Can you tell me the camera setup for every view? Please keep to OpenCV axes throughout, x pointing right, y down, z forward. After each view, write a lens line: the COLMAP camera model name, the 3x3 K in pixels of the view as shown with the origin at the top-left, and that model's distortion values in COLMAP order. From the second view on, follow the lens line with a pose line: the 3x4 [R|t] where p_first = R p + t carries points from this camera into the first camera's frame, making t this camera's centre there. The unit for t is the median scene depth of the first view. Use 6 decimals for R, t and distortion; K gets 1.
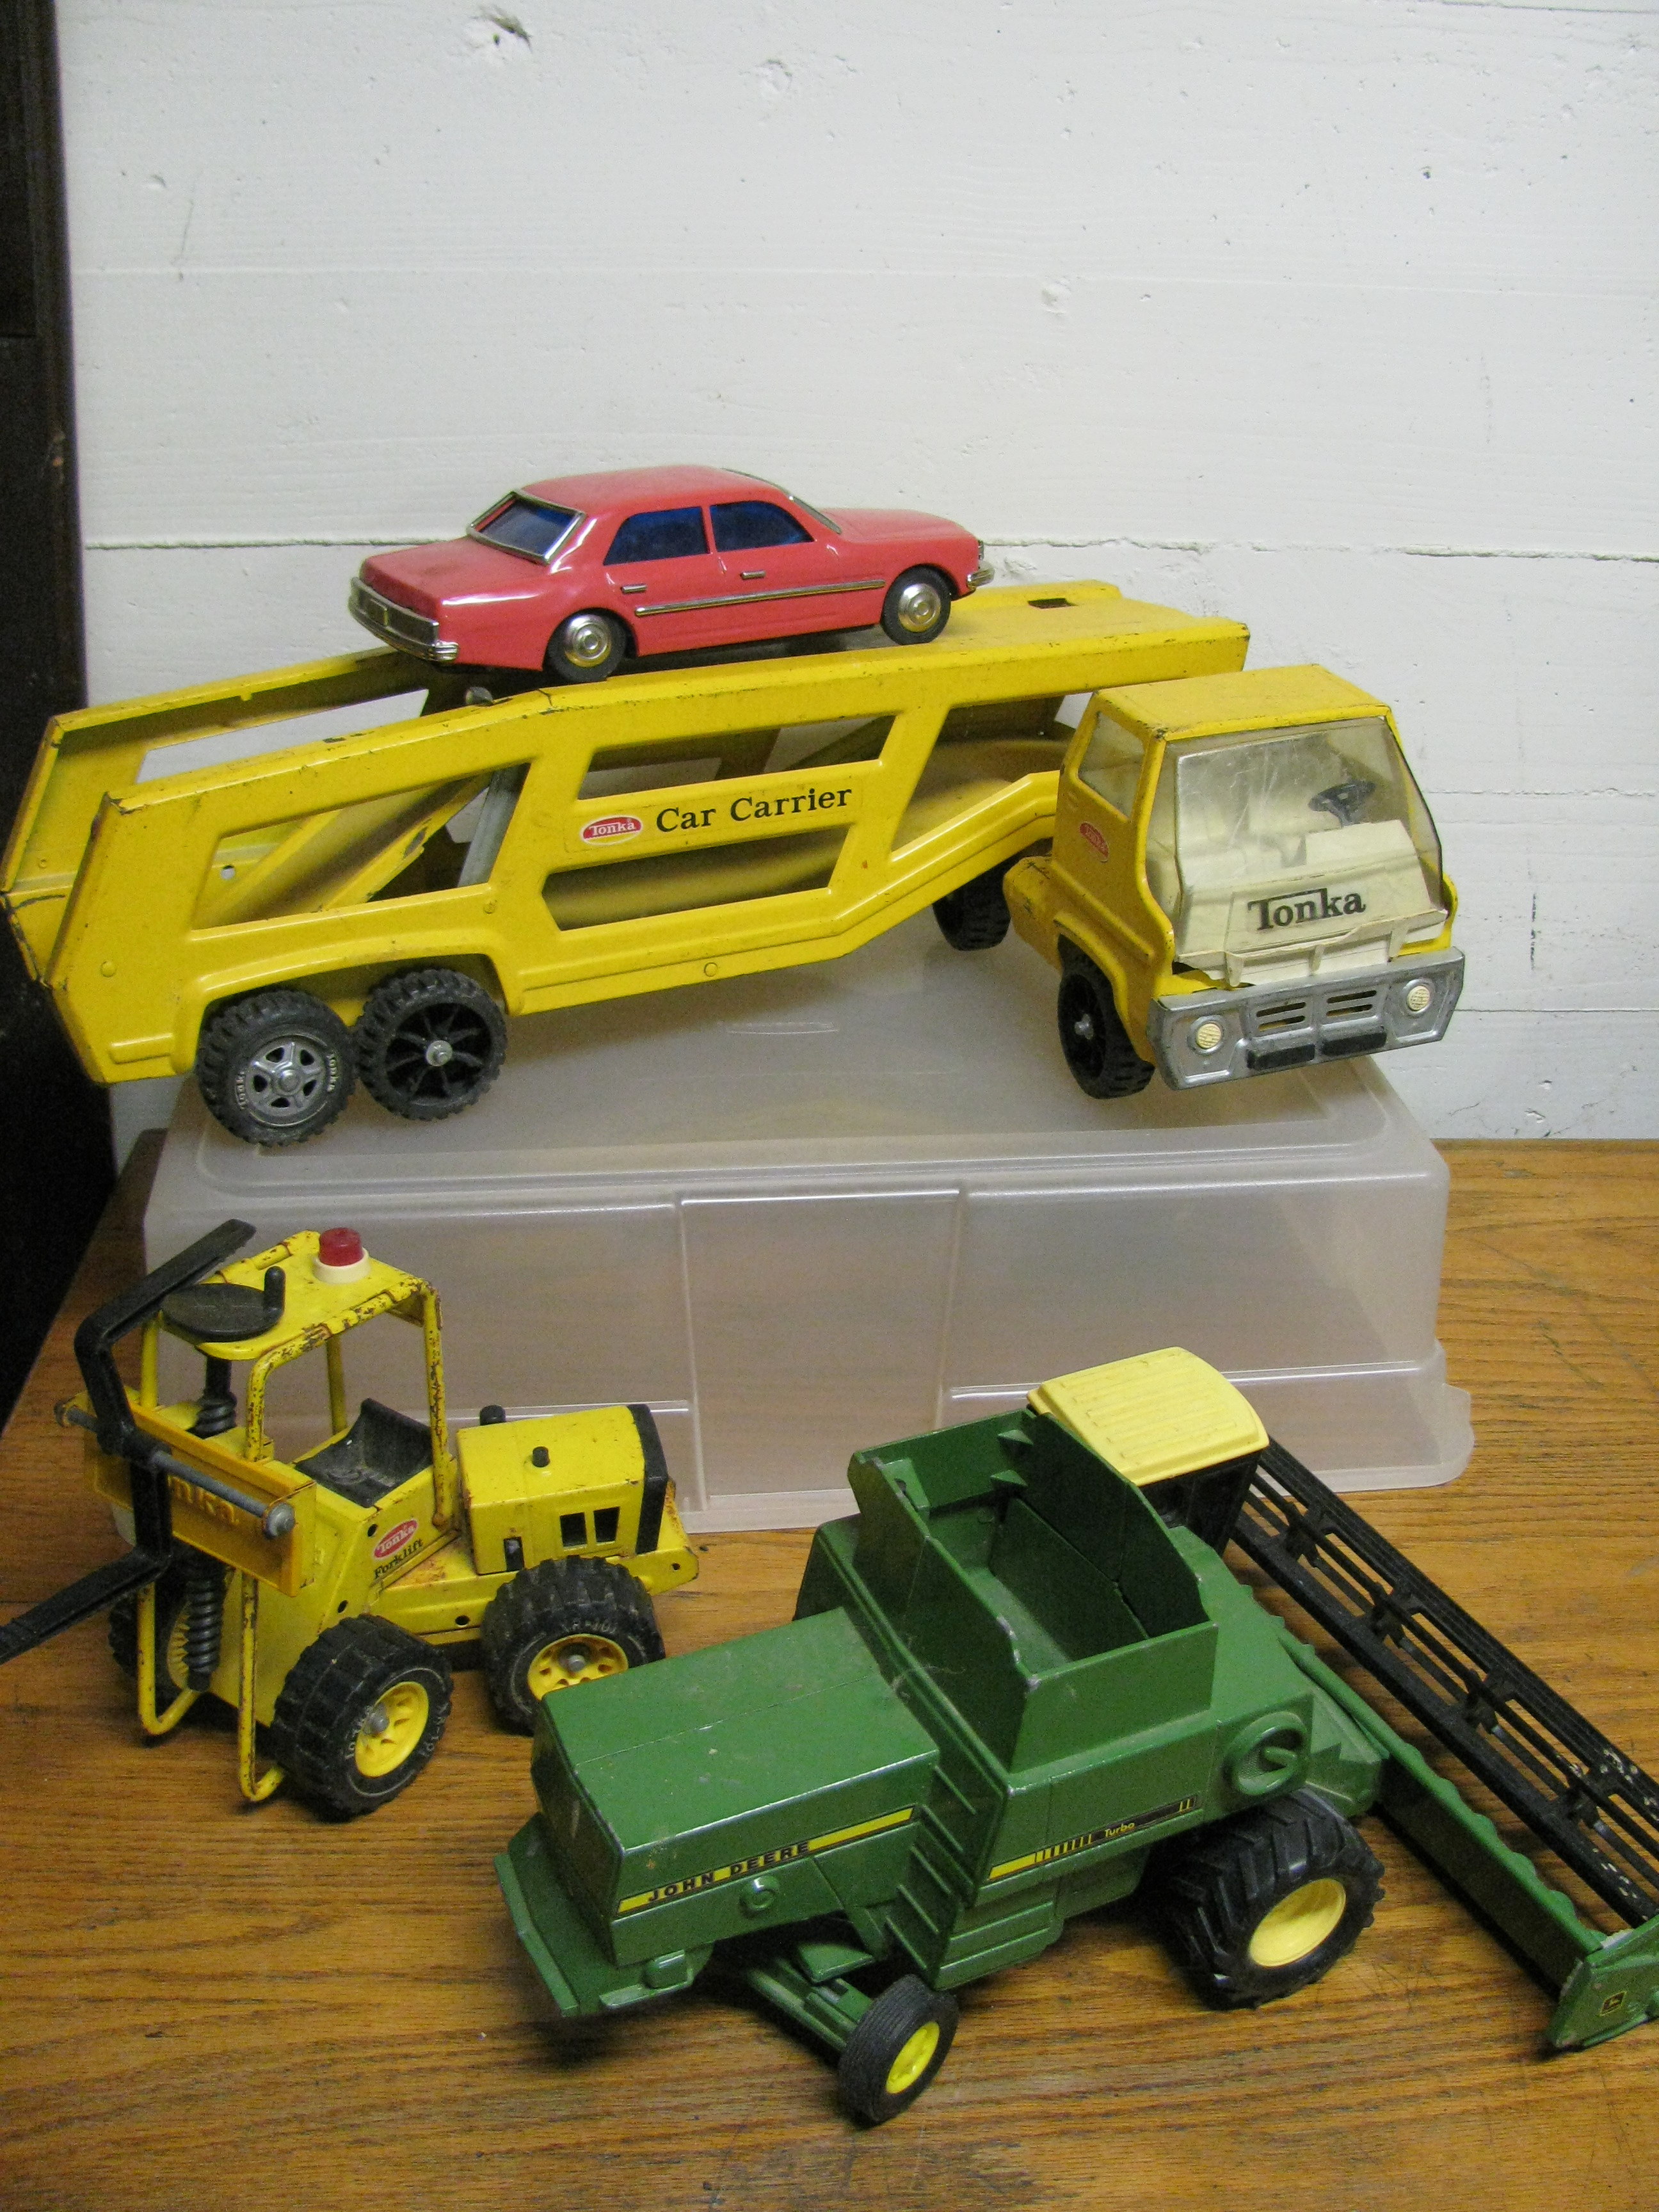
lens RADIAL K [[2211.2, 0, 829.5], [0, 2211.2, 1106.0], [0, 0, 1]] dist [-0.220695, 0.296016]
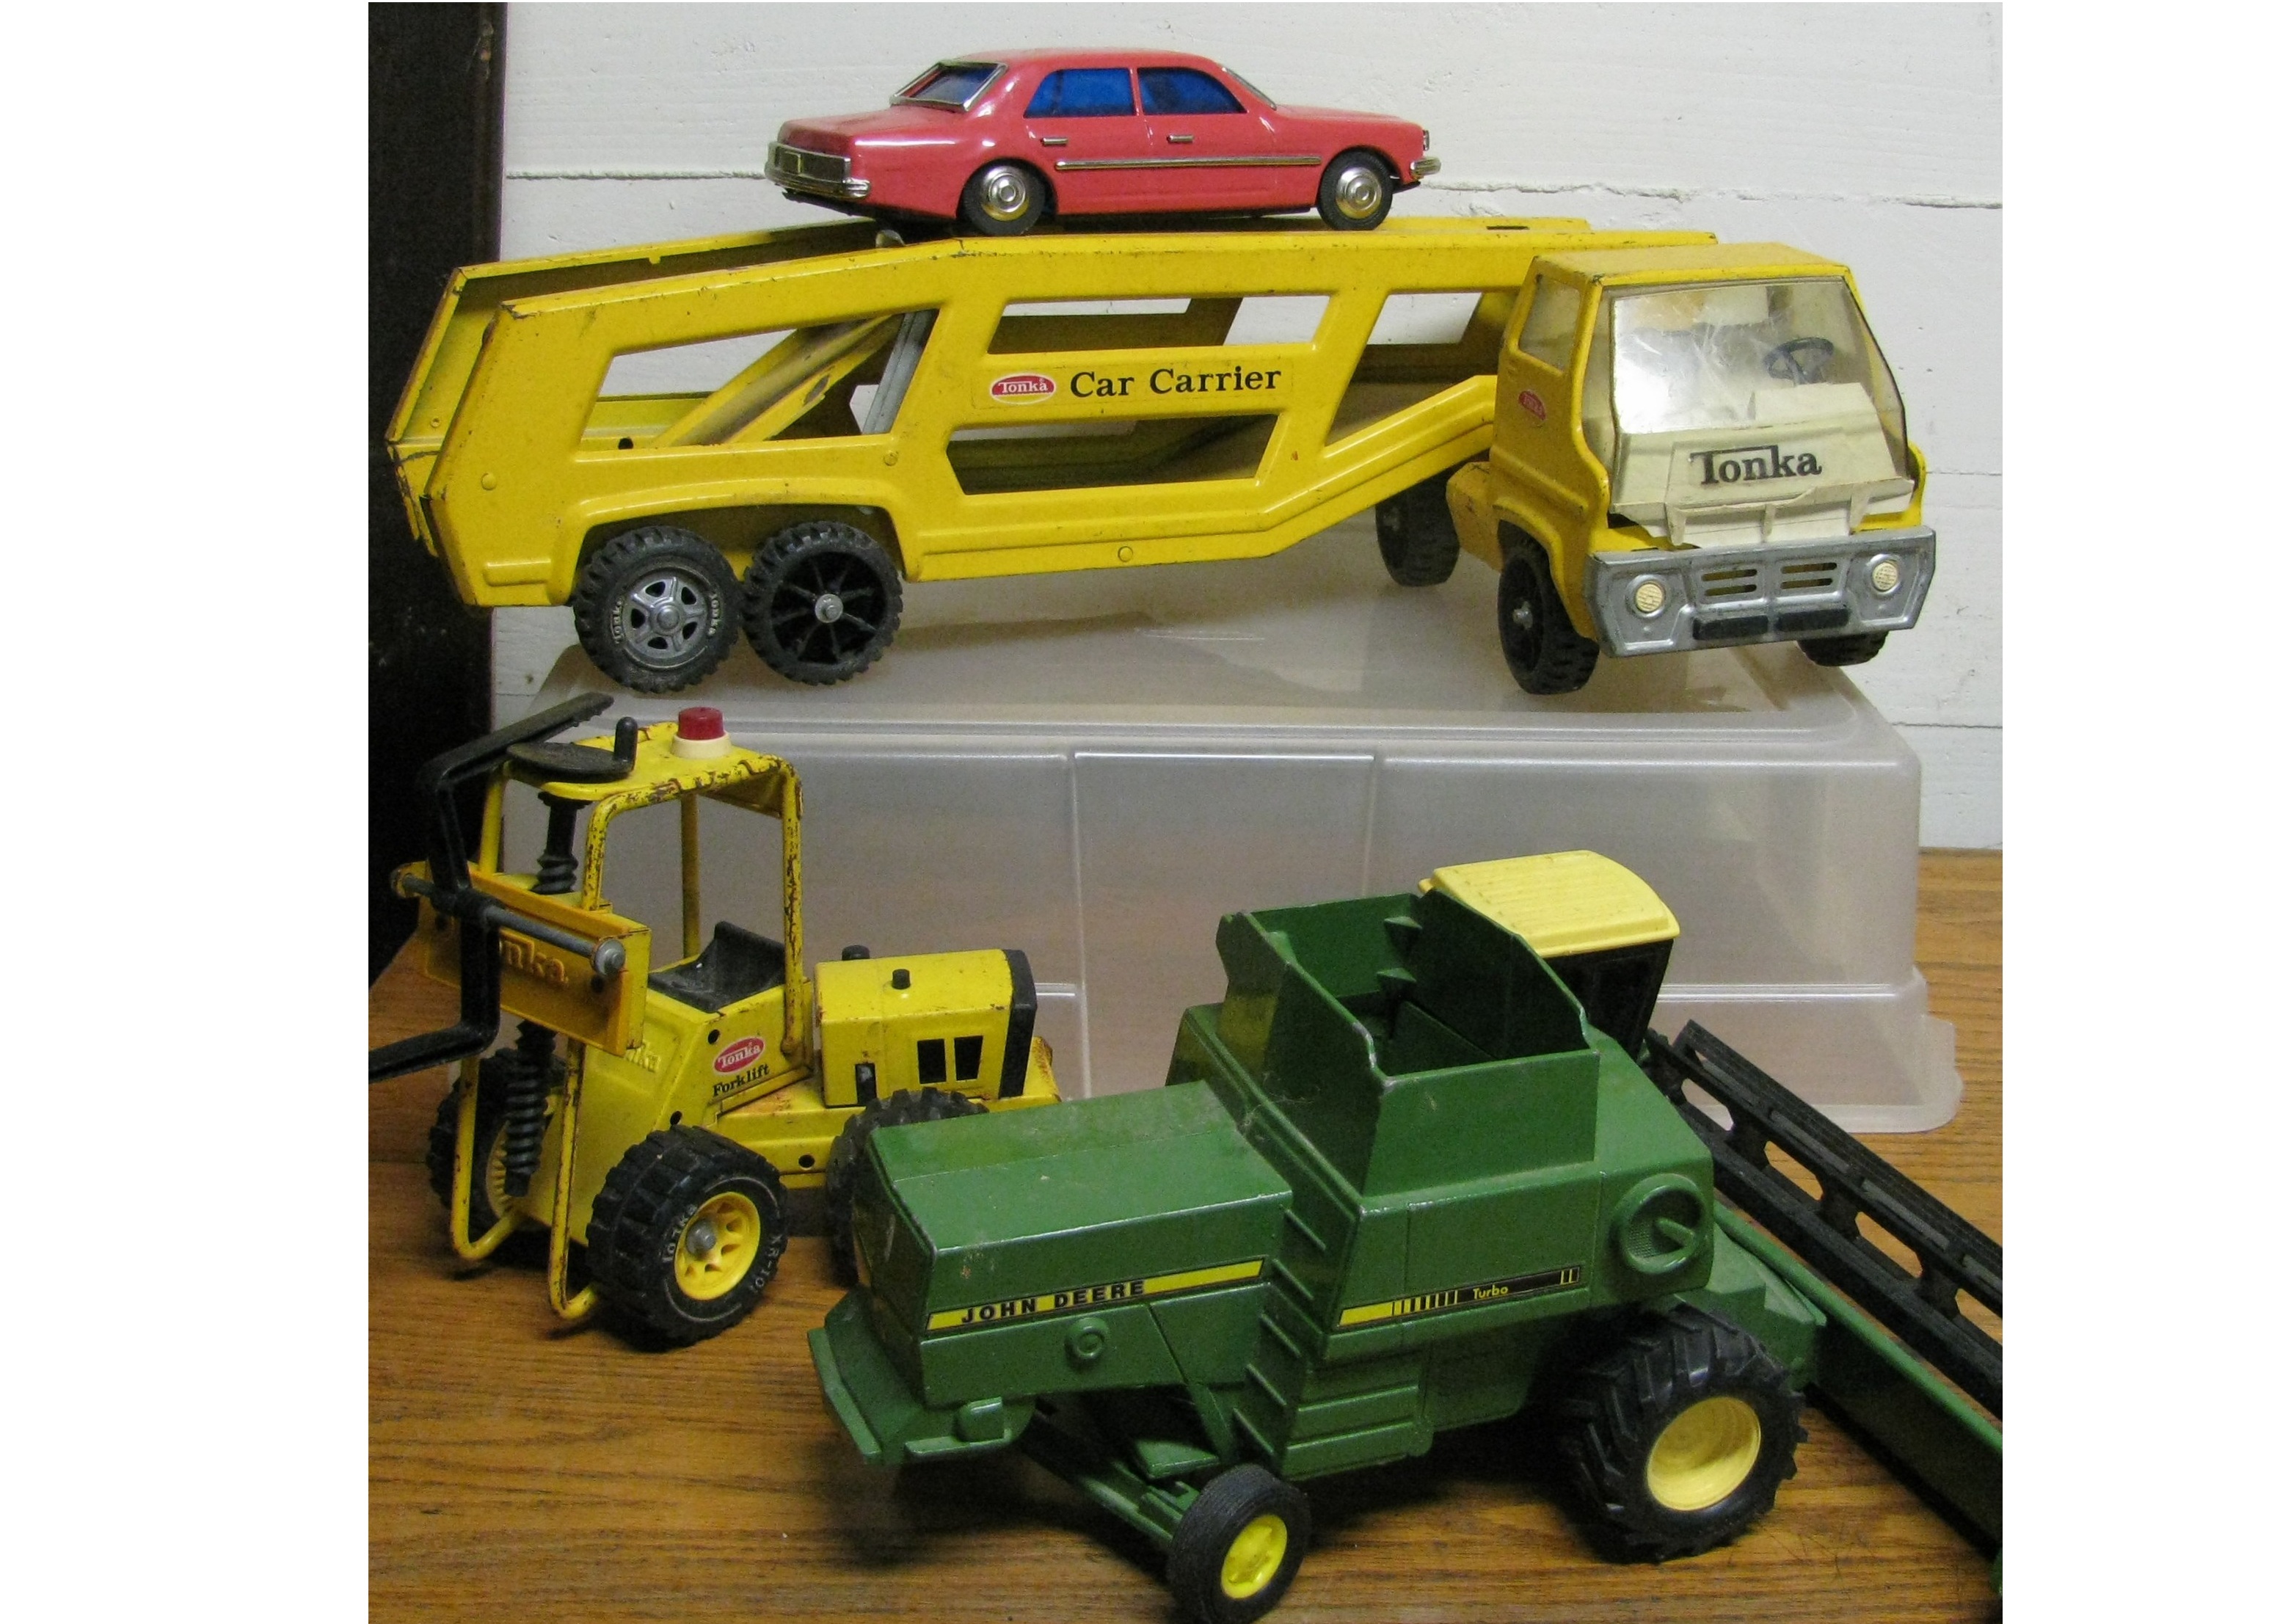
lens RADIAL K [[2591.7, 0, 1140.3], [0, 2591.7, 754.9], [0, 0, 1]] dist [-0.242567, 0.413969]
pose [[0.995401, 0.023834, -0.092786, 0.068436], [-0.038687, 0.986076, -0.161731, 0.242178], [0.087639, 0.164577, 0.982463, -0.078289]]
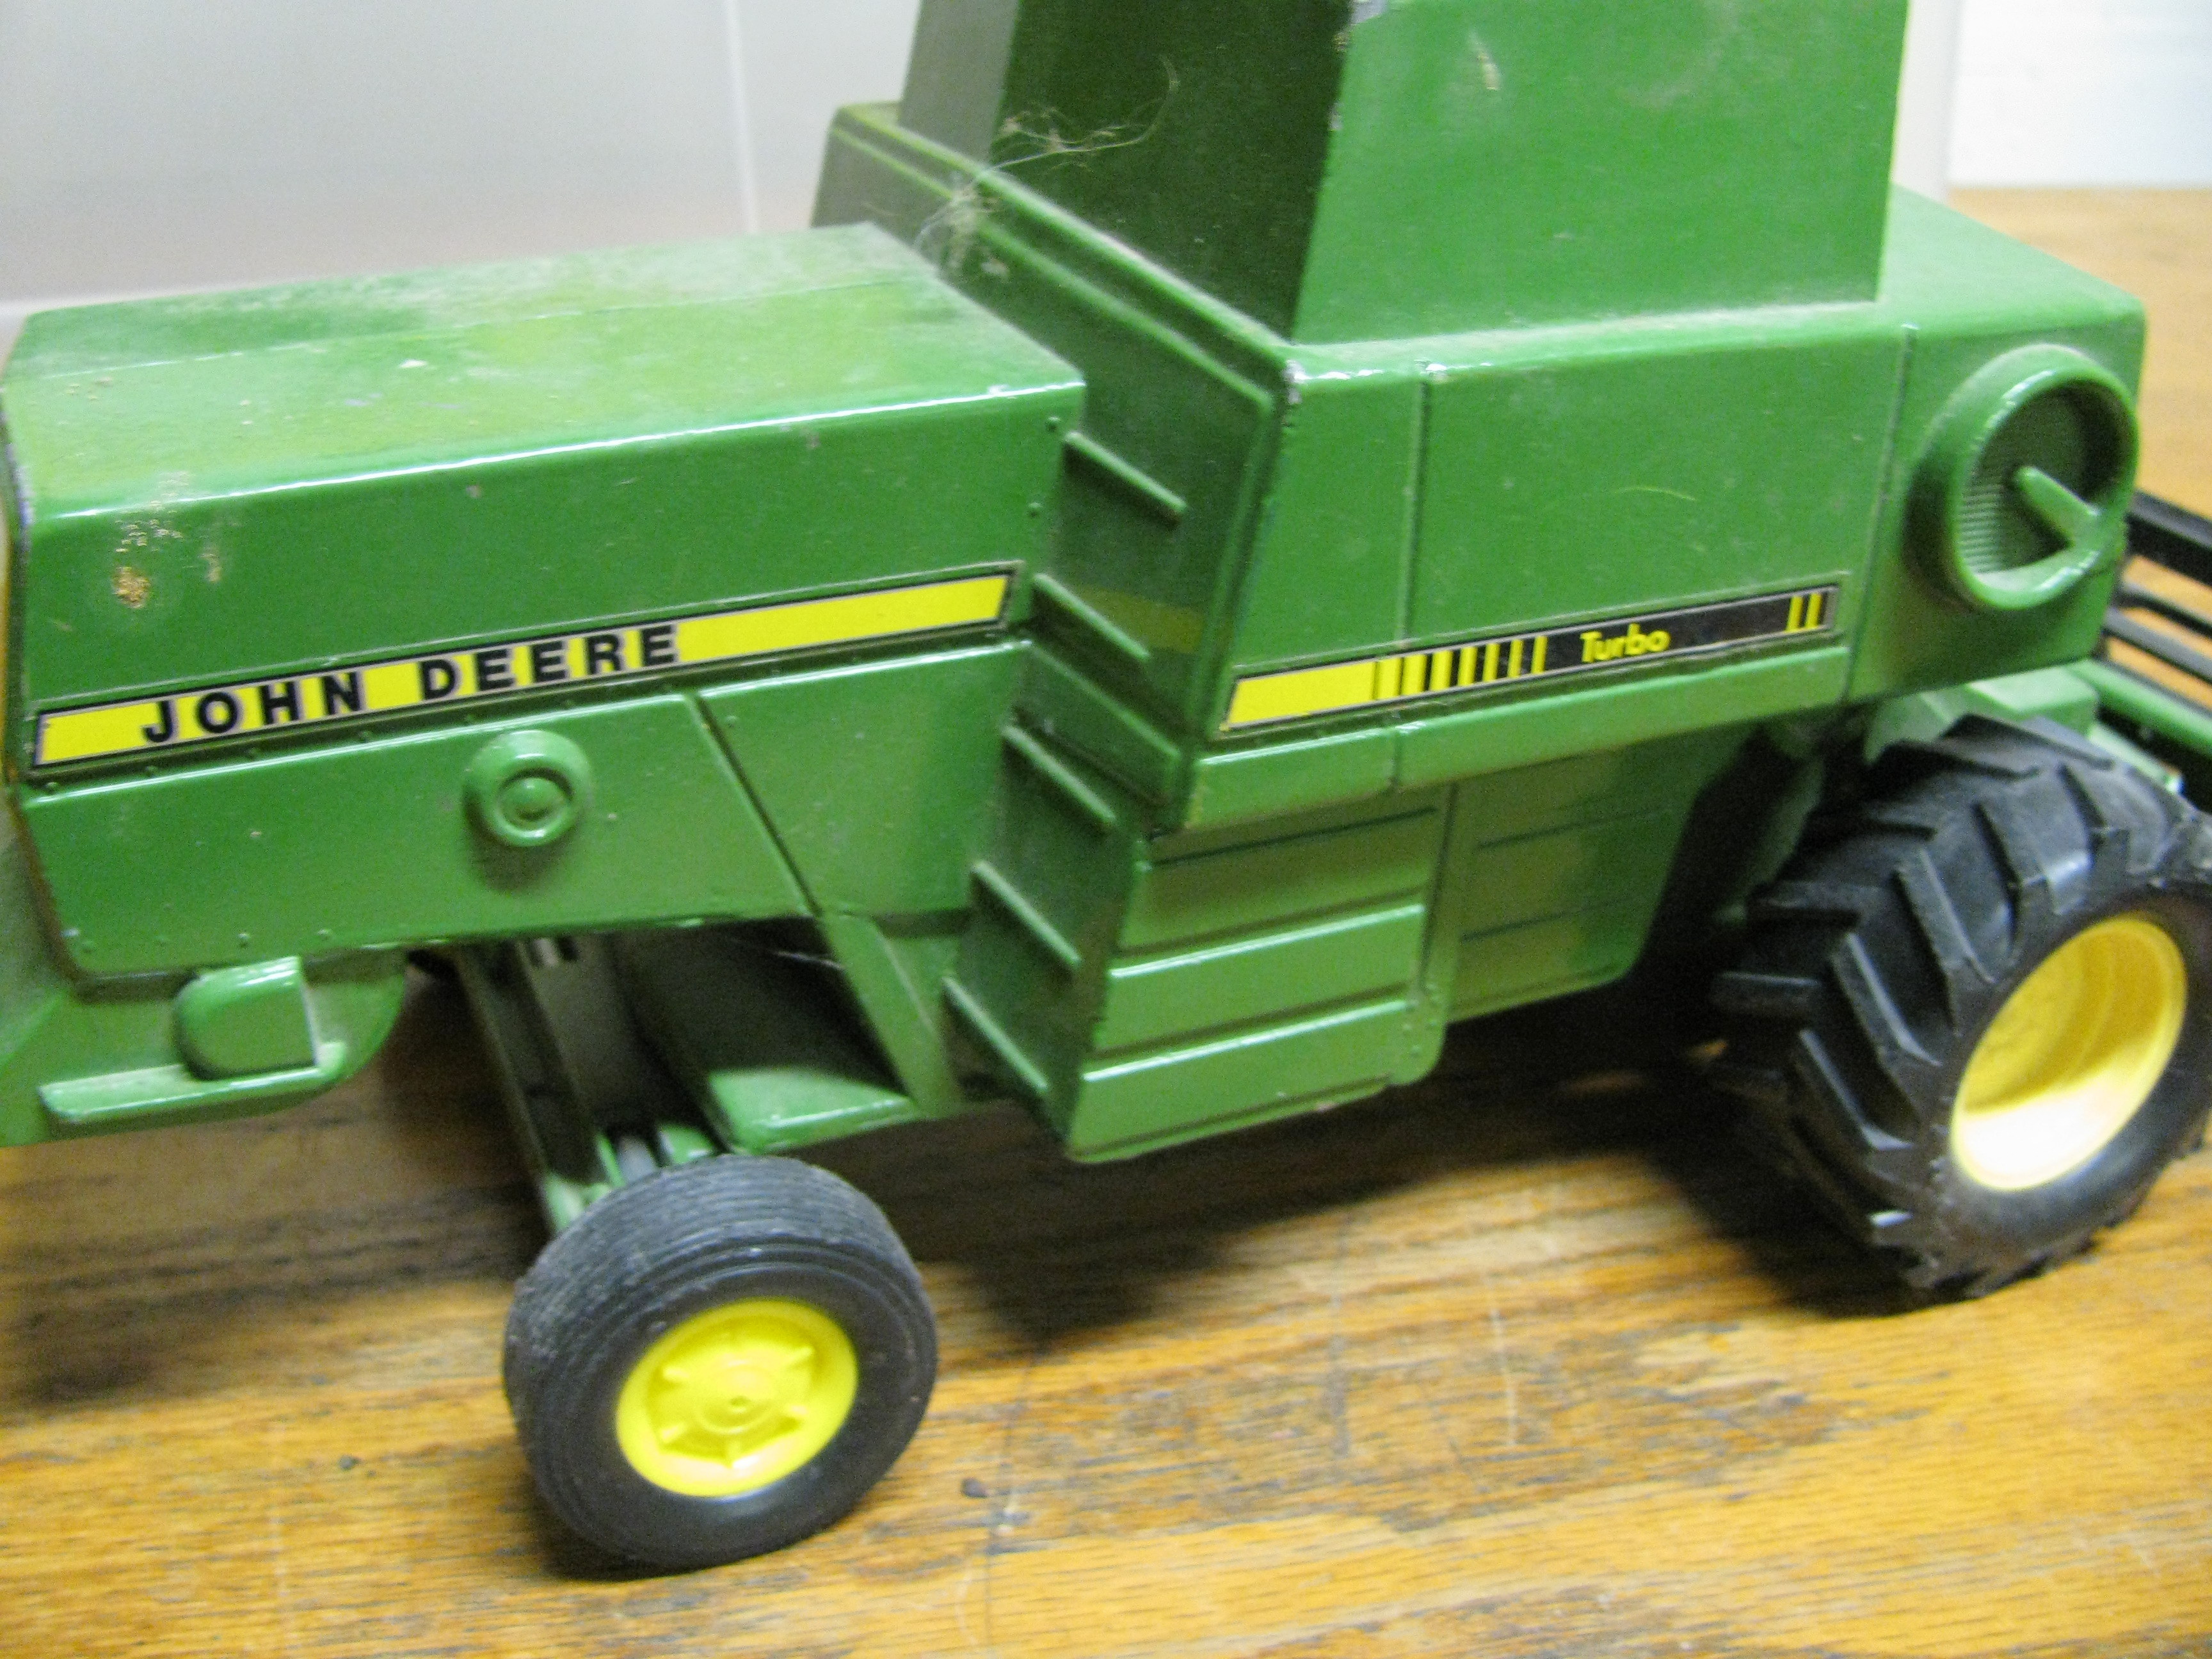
lens RADIAL K [[2211.2, 0, 1064.0], [0, 2211.2, 755.6], [0, 0, 1]] dist [-0.220695, 0.296016]
pose [[0.999258, 0.014508, -0.035693, 0.049969], [-0.015409, 0.999566, -0.025105, 0.299833], [0.035313, 0.025637, 0.999047, 0.547924]]
